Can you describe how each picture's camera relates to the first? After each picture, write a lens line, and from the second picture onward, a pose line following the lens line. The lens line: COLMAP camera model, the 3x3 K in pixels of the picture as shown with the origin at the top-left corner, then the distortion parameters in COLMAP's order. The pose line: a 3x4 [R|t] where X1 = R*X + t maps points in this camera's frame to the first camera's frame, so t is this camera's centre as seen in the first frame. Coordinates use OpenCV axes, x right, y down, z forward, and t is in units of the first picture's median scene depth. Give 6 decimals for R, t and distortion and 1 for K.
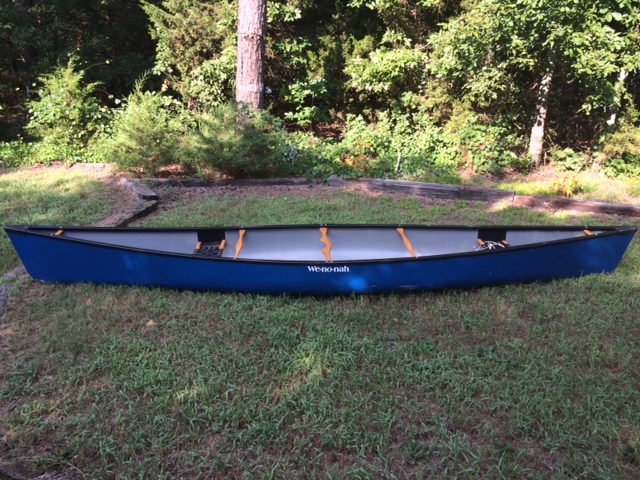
lens RADIAL K [[559.5, 0, 319.8], [0, 559.5, 240.2], [0, 0, 1]] dist [0.013142, 0.003190]
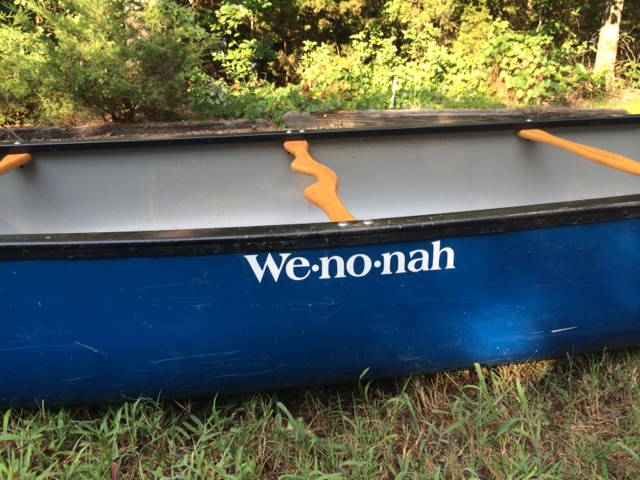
lens RADIAL K [[559.5, 0, 319.8], [0, 559.5, 240.0], [0, 0, 1]] dist [0.013142, 0.003190]
pose [[0.994365, -0.060989, 0.086710, -0.005881], [0.061660, 0.998084, -0.005083, 0.020001], [-0.086234, 0.010401, 0.996221, 0.367784]]
